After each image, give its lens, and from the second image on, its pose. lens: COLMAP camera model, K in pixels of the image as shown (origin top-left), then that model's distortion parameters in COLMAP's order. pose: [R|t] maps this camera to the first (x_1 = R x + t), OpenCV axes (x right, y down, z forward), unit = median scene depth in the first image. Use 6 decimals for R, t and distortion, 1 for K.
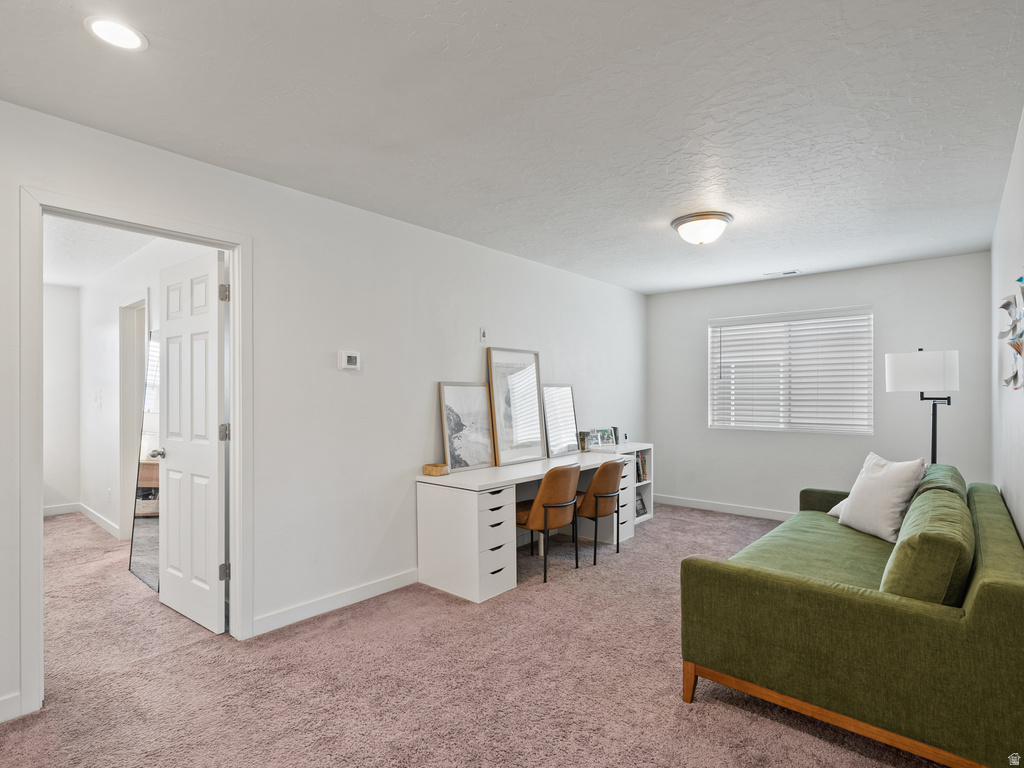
lens RADIAL K [[519.8, 0, 517.6], [0, 519.8, 389.4], [0, 0, 1]] dist [0.003798, 0.001650]
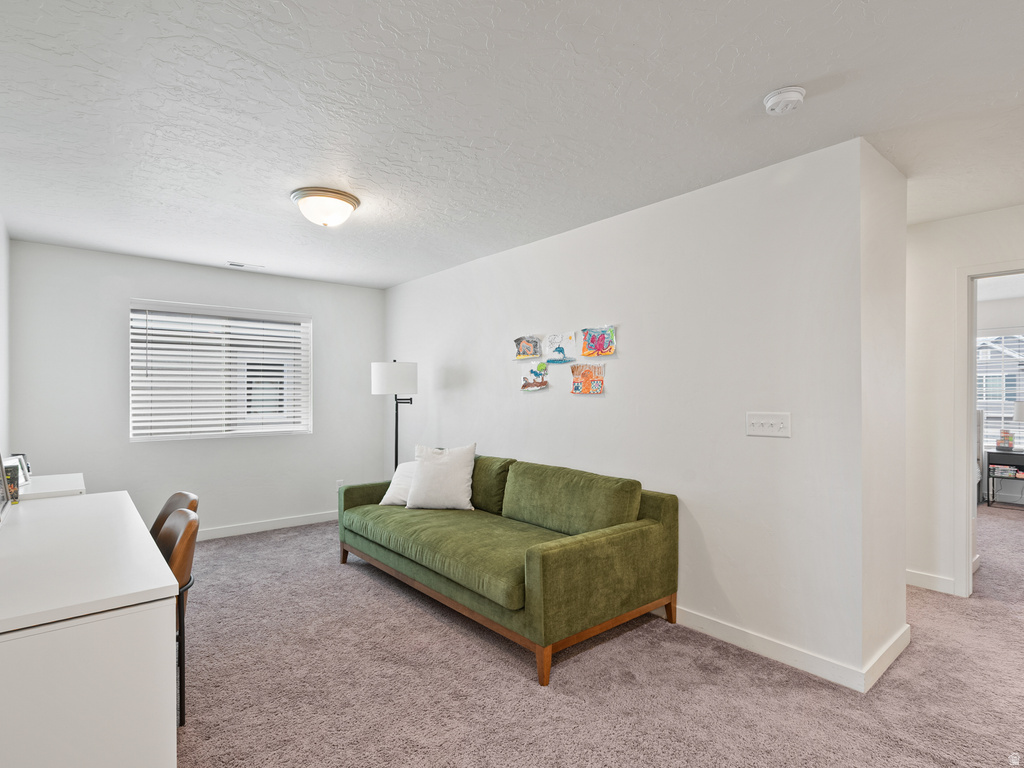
lens RADIAL K [[519.8, 0, 511.2], [0, 519.8, 389.2], [0, 0, 1]] dist [0.003798, 0.001650]
pose [[0.172642, 0.008951, 0.984944, -0.419091], [-0.008186, 0.999937, -0.007652, -0.000198], [-0.984951, -0.006742, 0.172705, 0.497431]]
